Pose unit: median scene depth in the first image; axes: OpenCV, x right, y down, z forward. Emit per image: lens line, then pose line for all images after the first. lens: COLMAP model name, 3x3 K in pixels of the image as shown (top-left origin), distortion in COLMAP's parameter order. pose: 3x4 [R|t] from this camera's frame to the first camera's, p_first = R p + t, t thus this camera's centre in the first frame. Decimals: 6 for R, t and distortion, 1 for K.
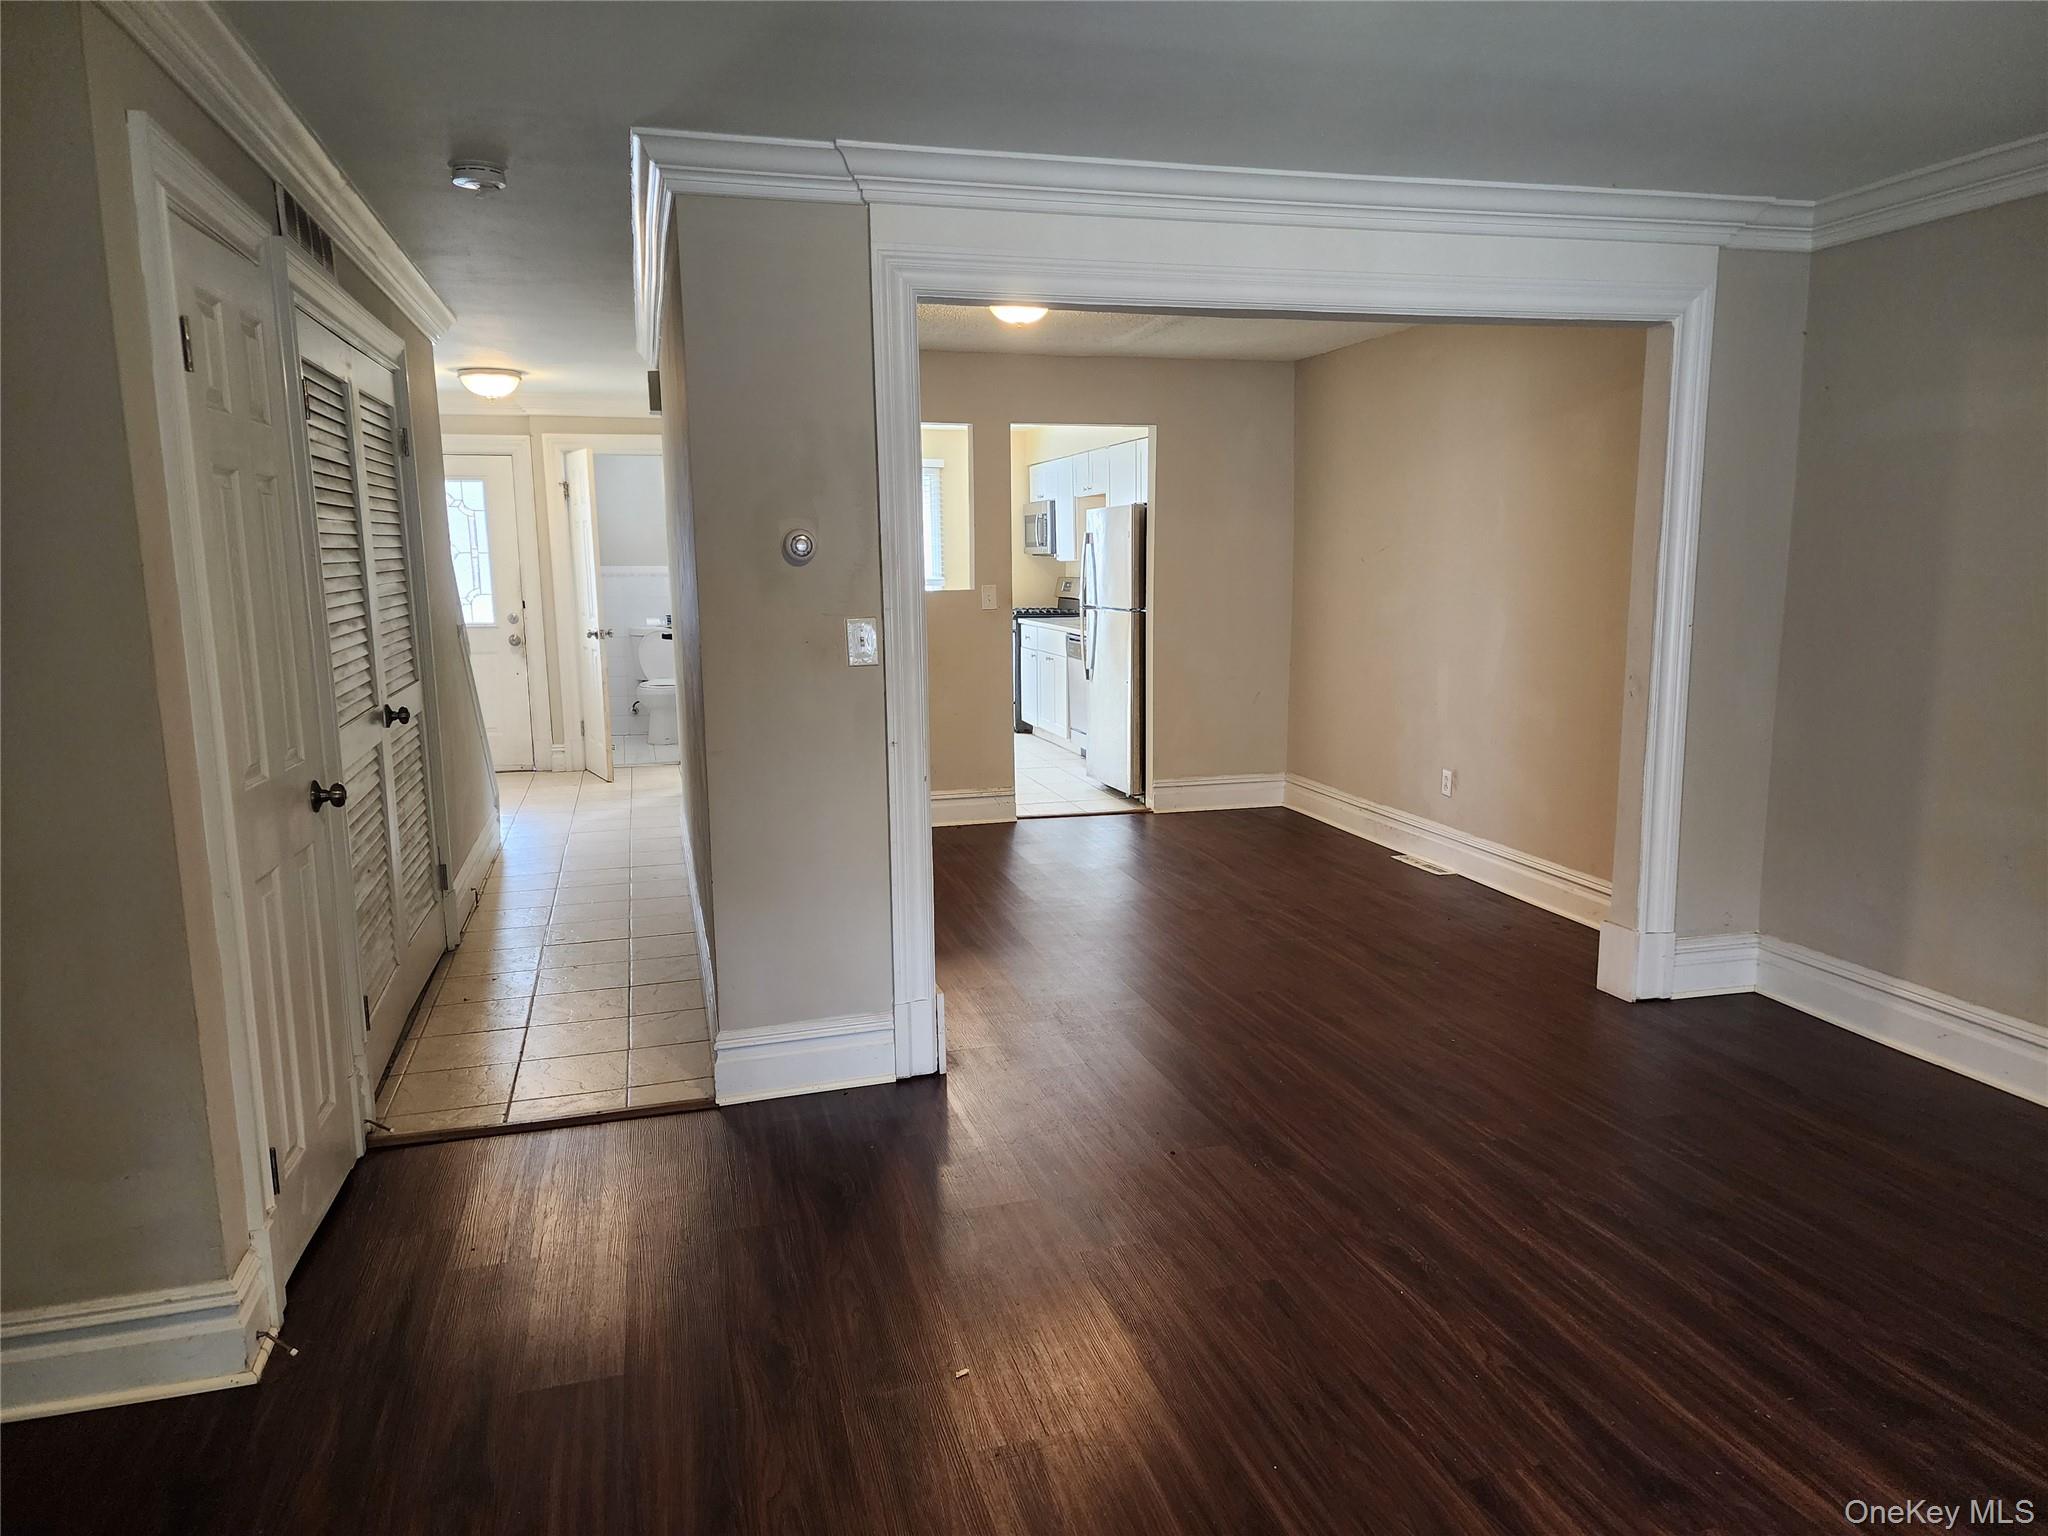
lens RADIAL K [[1370.1, 0, 1024.1], [0, 1370.1, 779.9], [0, 0, 1]] dist [0.084569, -0.077255]
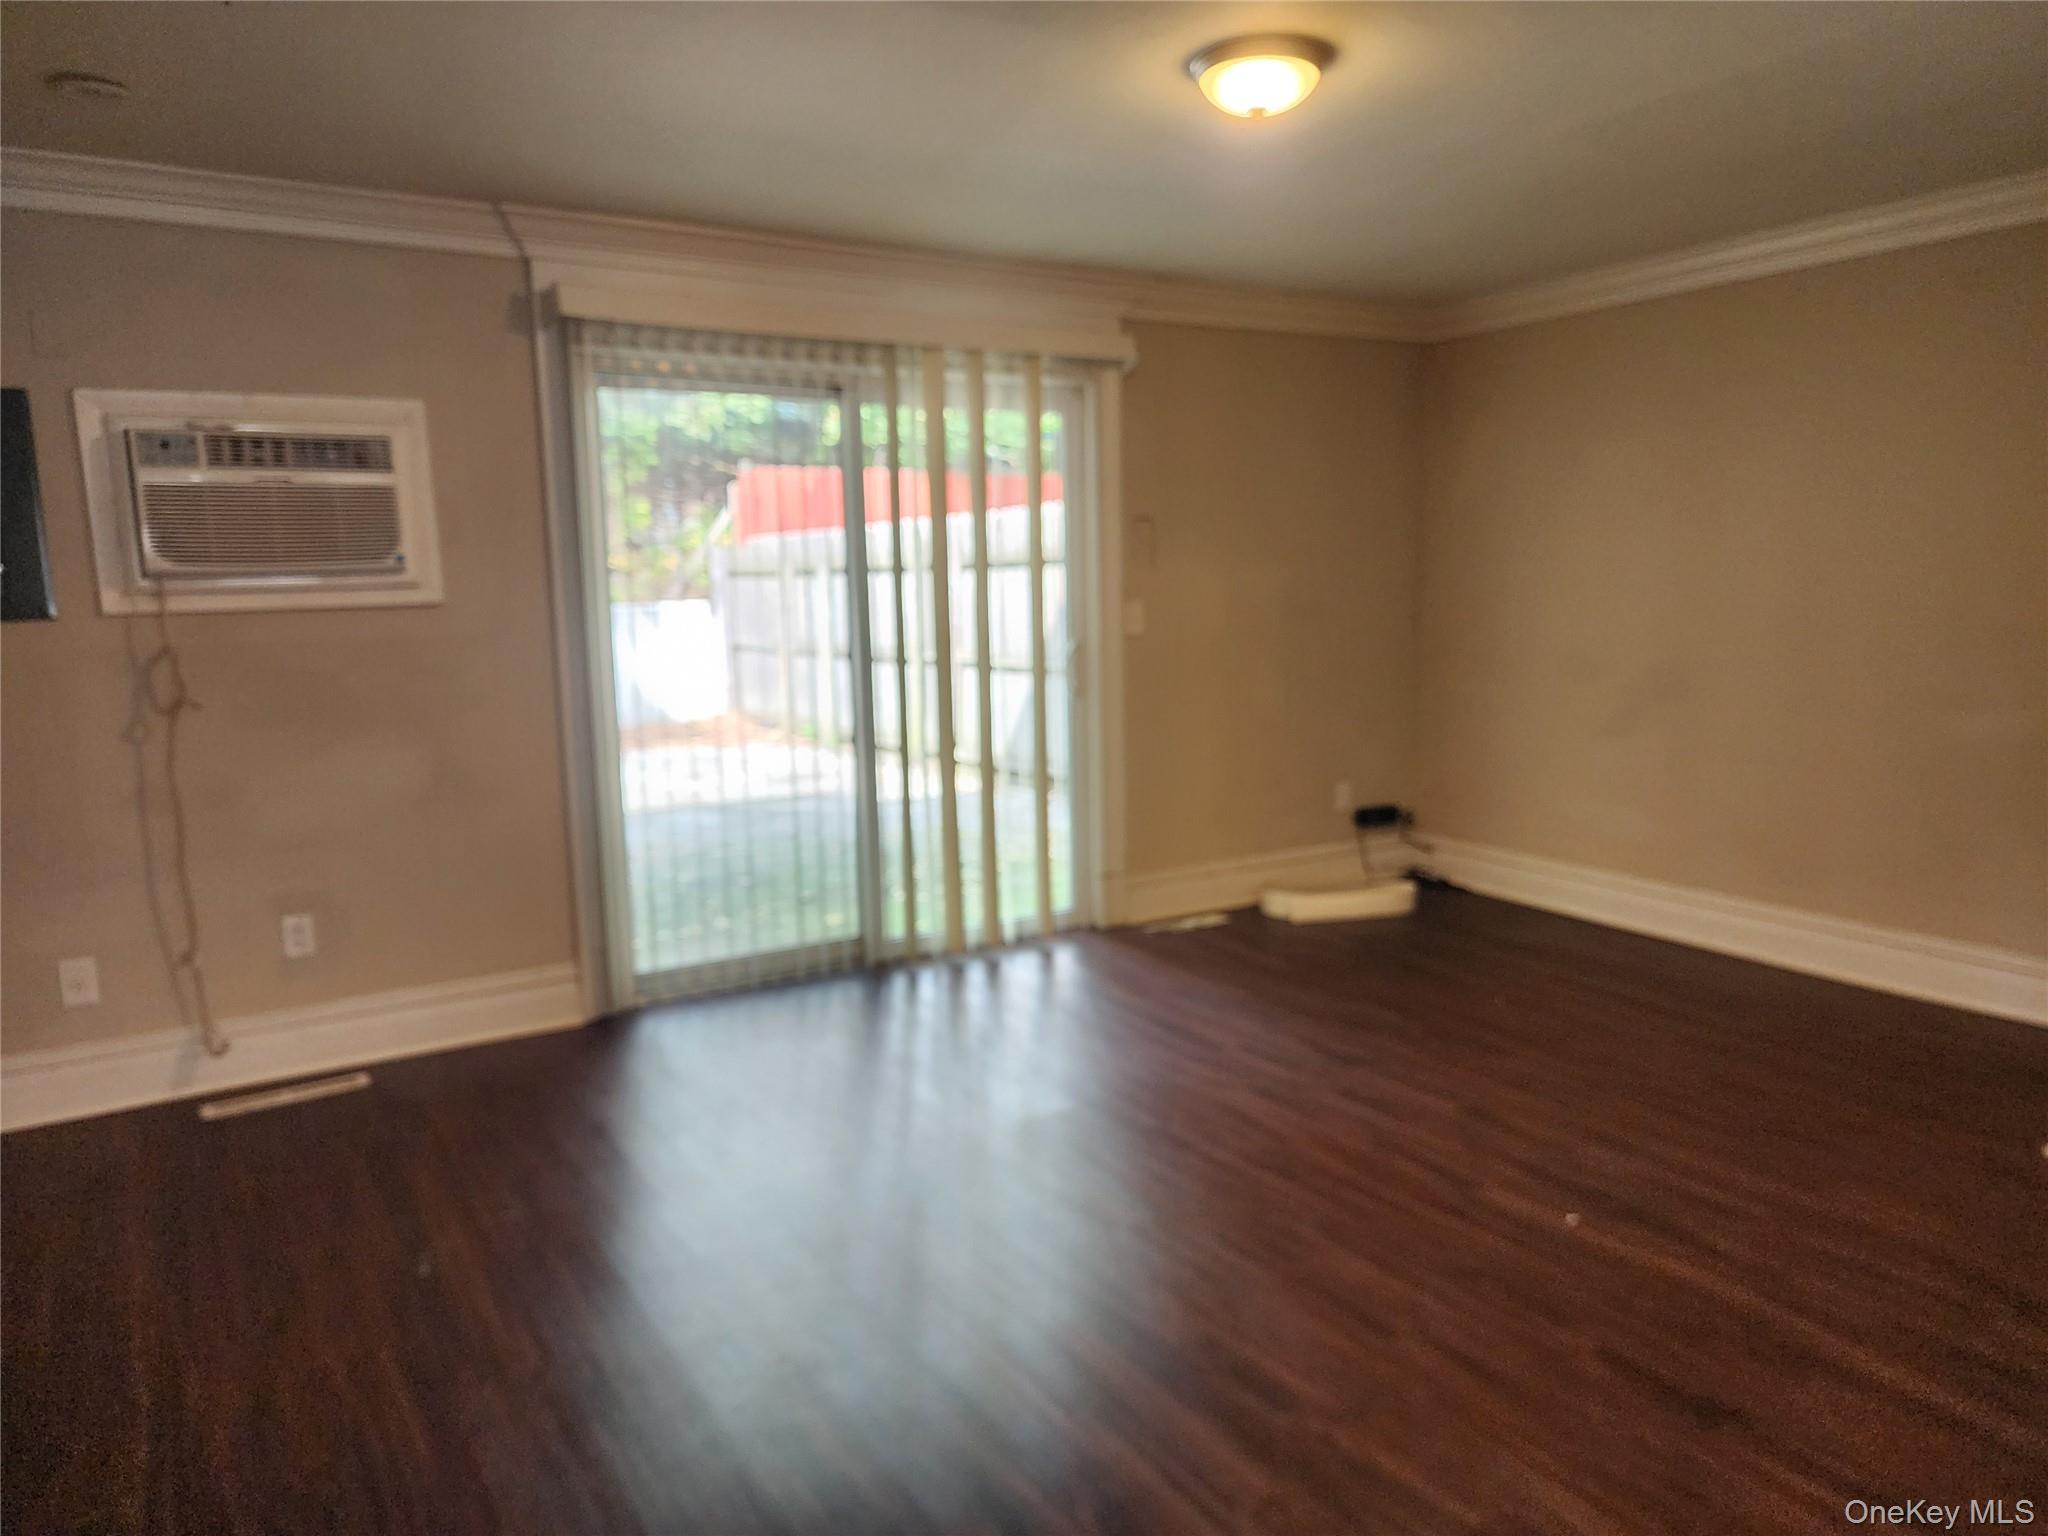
lens RADIAL K [[1410.2, 0, 1042.5], [0, 1410.2, 785.2], [0, 0, 1]] dist [0.018797, -0.030549]
pose [[-0.957690, 0.074052, -0.278113, 0.441751], [-0.015963, 0.951177, 0.308233, -0.183130], [0.287360, 0.299631, -0.909750, 1.180779]]
